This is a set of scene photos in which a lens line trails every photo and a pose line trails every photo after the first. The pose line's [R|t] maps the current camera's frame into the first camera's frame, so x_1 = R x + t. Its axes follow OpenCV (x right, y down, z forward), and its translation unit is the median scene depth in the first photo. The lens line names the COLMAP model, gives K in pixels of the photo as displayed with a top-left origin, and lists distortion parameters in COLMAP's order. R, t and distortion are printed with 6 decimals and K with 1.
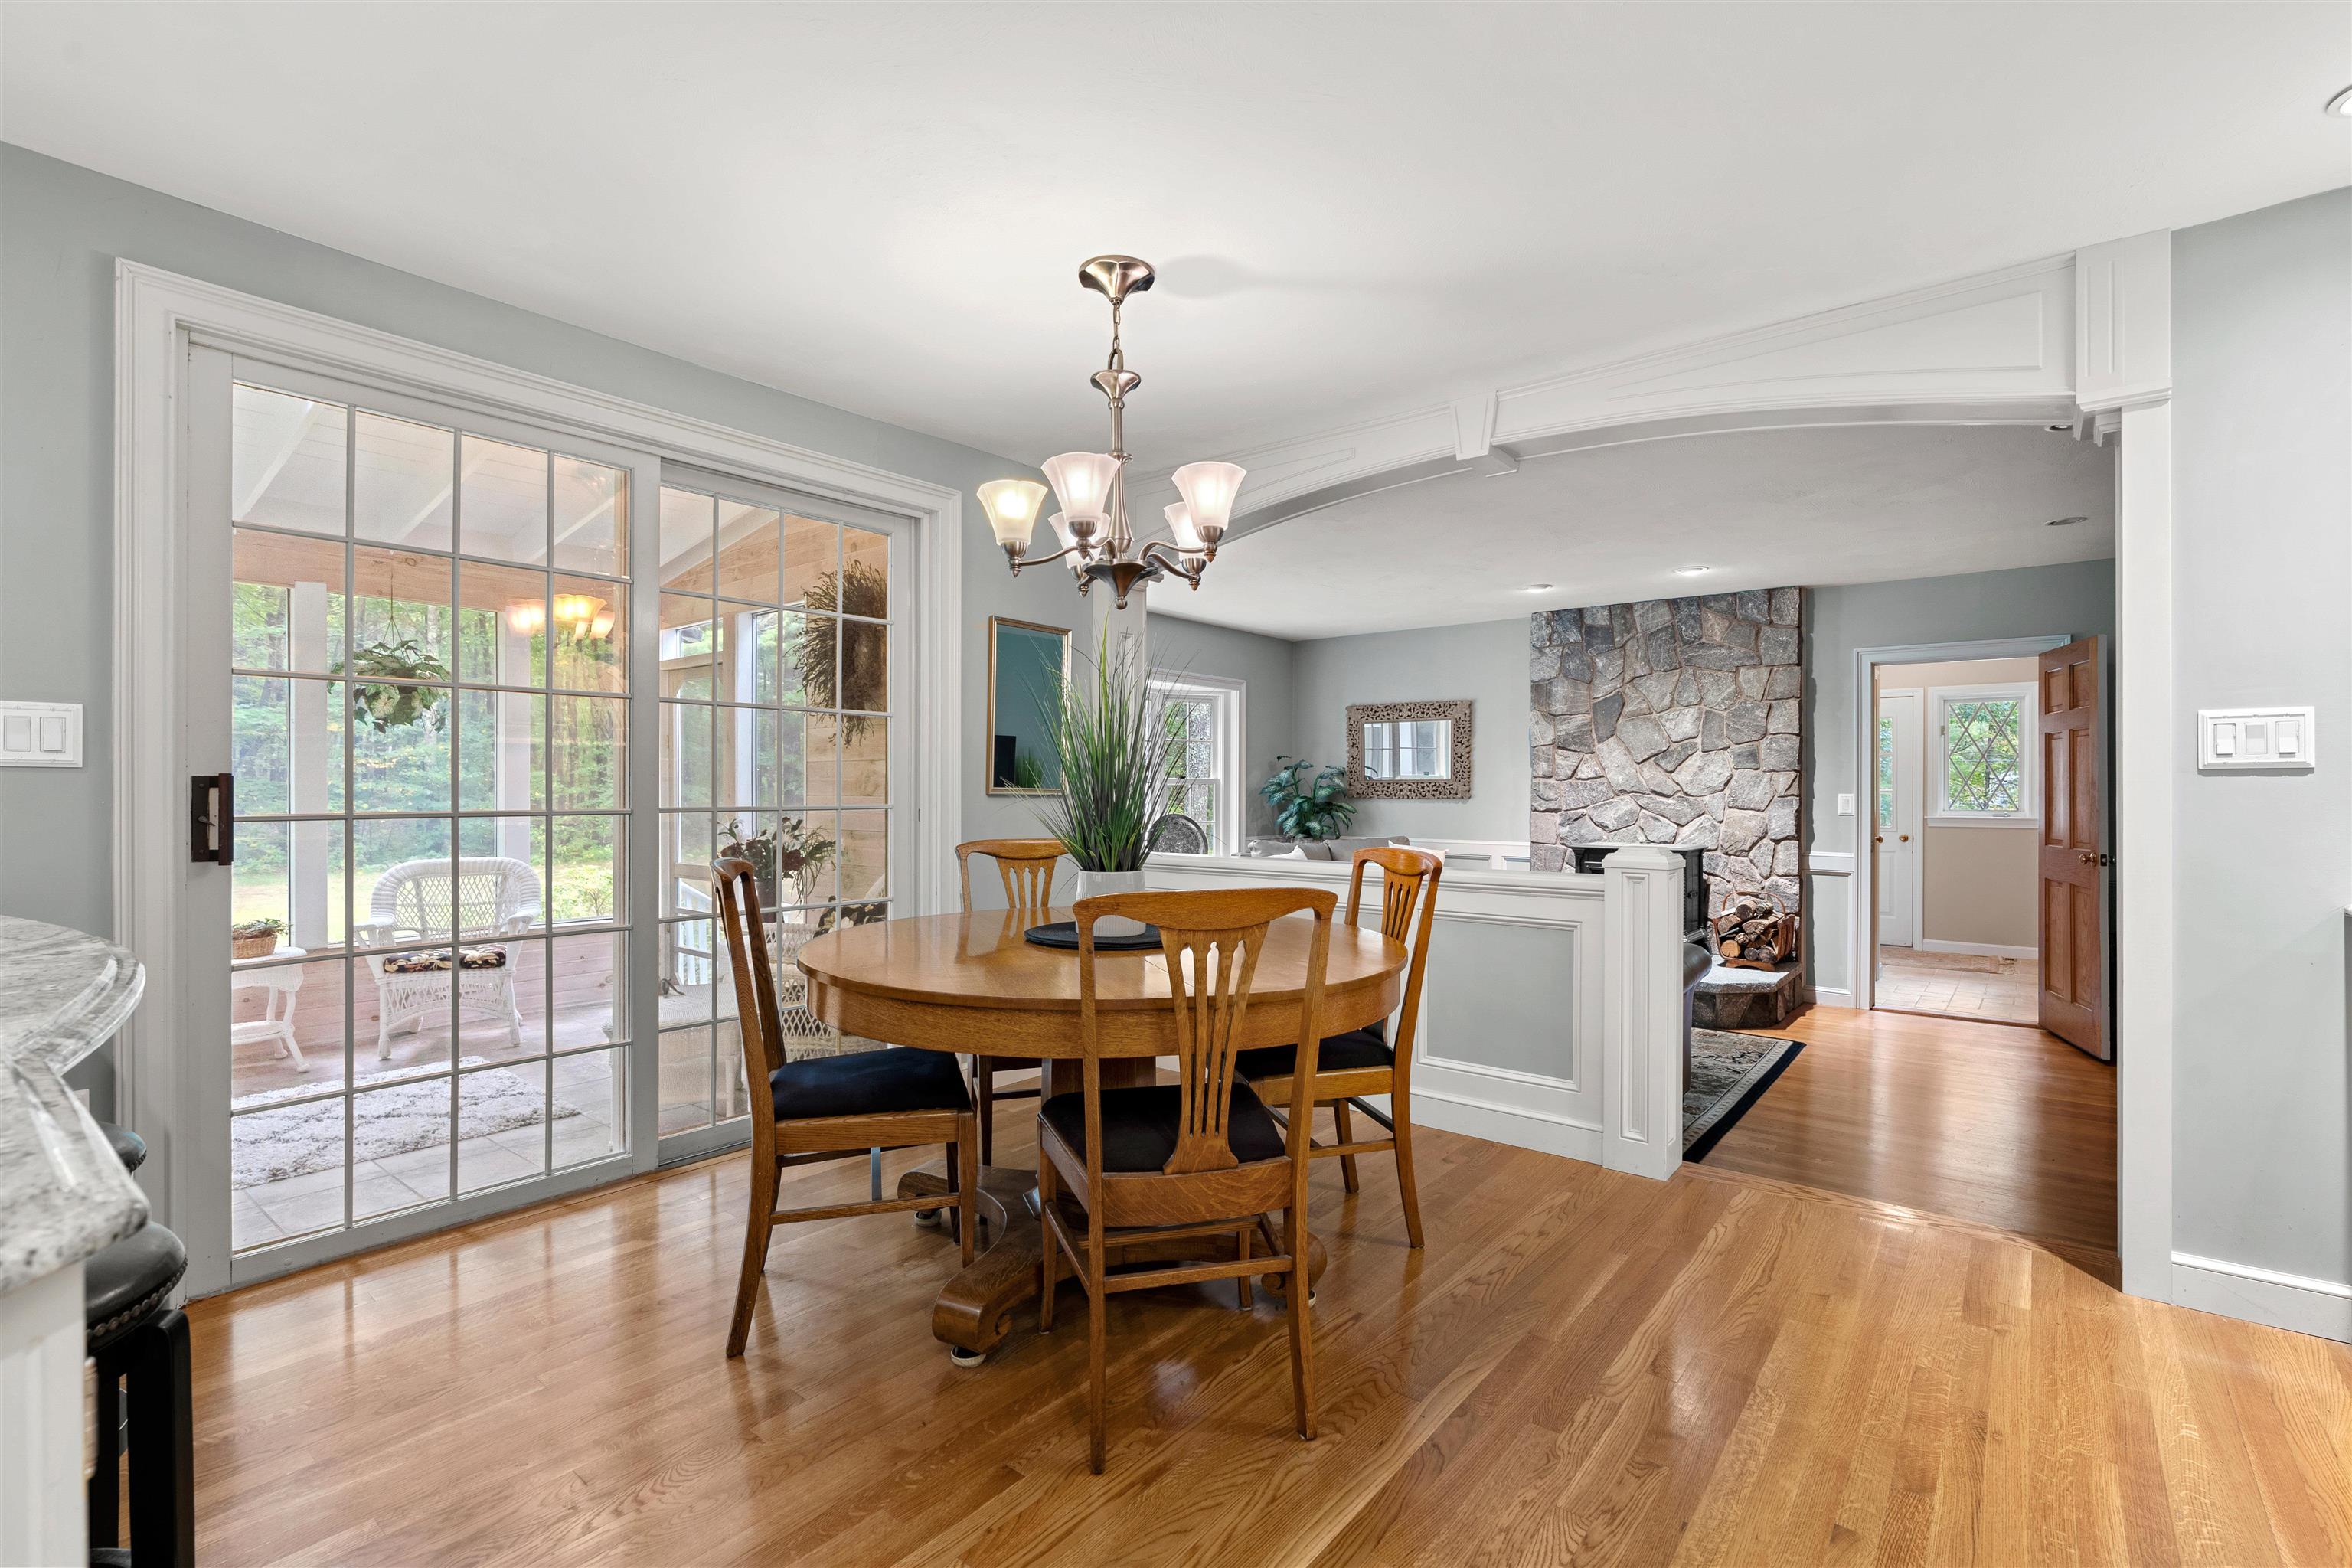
lens RADIAL K [[1056.3, 0, 1189.3], [0, 1056.3, 789.4], [0, 0, 1]] dist [-0.002082, 0.000239]
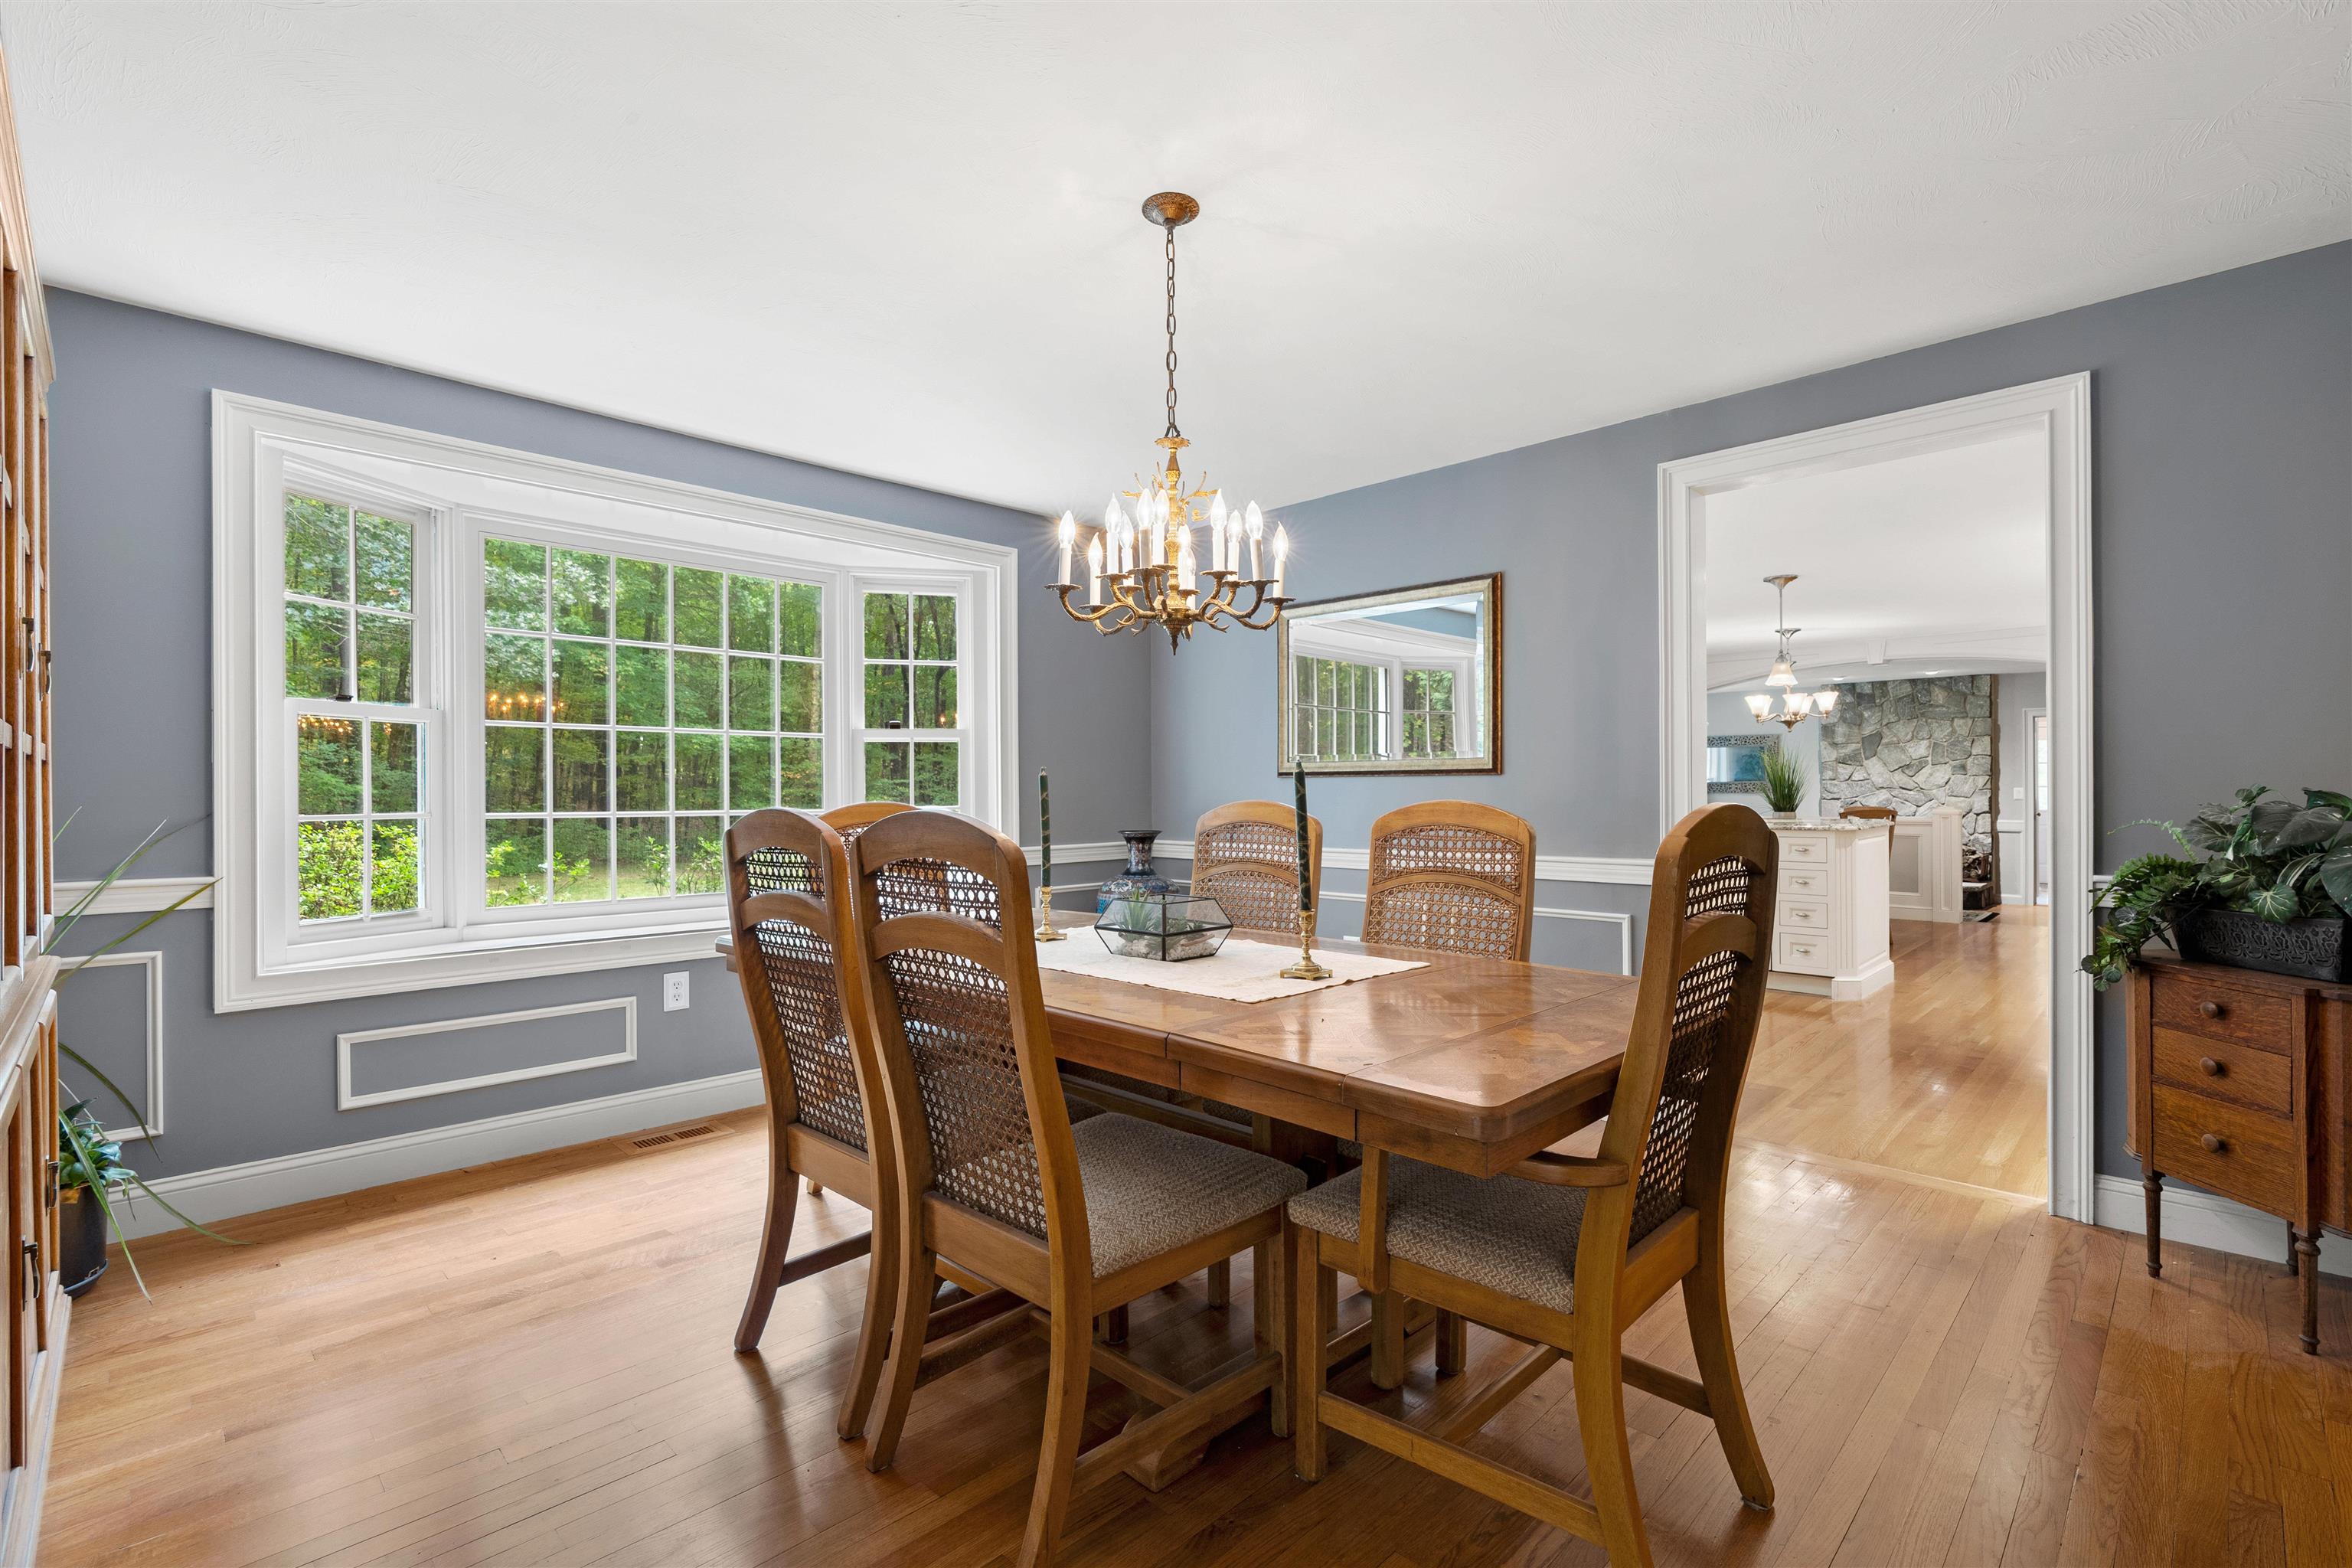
lens RADIAL K [[1056.3, 0, 1185.2], [0, 1056.3, 794.3], [0, 0, 1]] dist [-0.002082, 0.000239]
pose [[0.994950, -0.007182, -0.100113, -0.588875], [0.007343, 0.999972, 0.001240, 0.002258], [0.100101, -0.001969, 0.994975, -0.898113]]
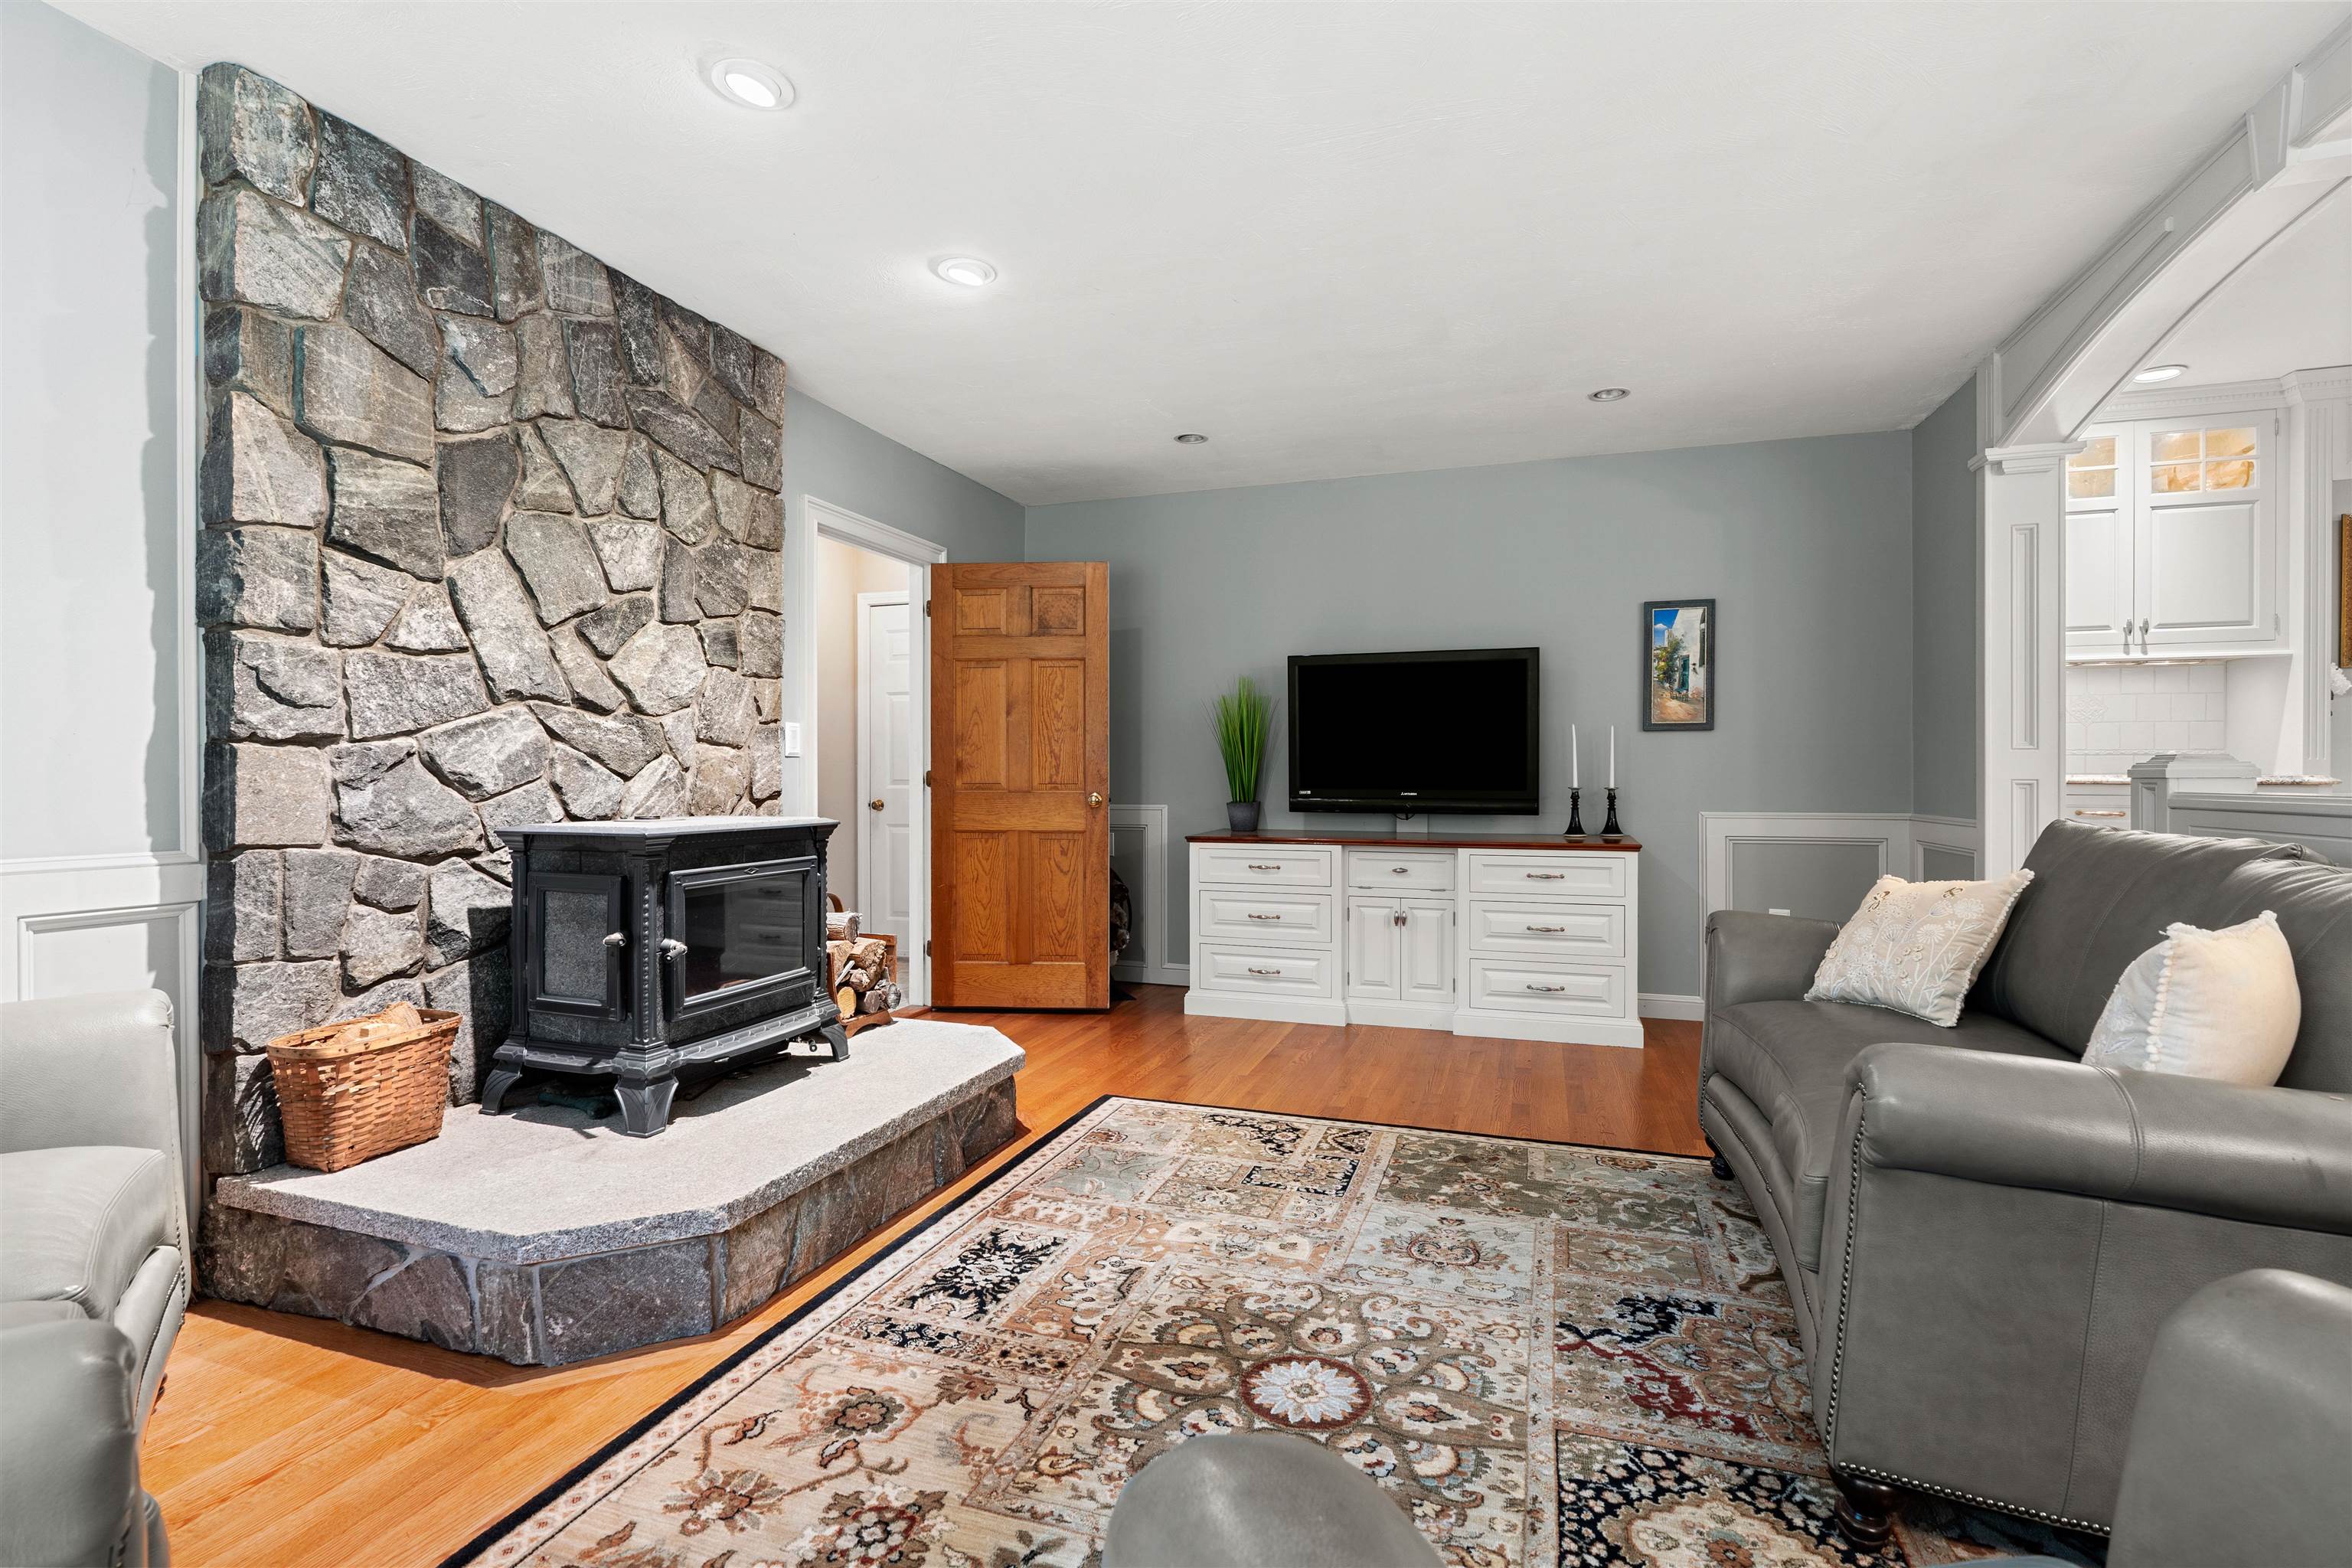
lens RADIAL K [[1056.3, 0, 1176.9], [0, 1056.3, 770.3], [0, 0, 1]] dist [-0.002082, 0.000239]
pose [[-0.334002, 0.002976, 0.942568, -0.040328], [-0.000673, 0.999994, -0.003396, 0.032469], [-0.942572, -0.001769, -0.333998, 0.930957]]
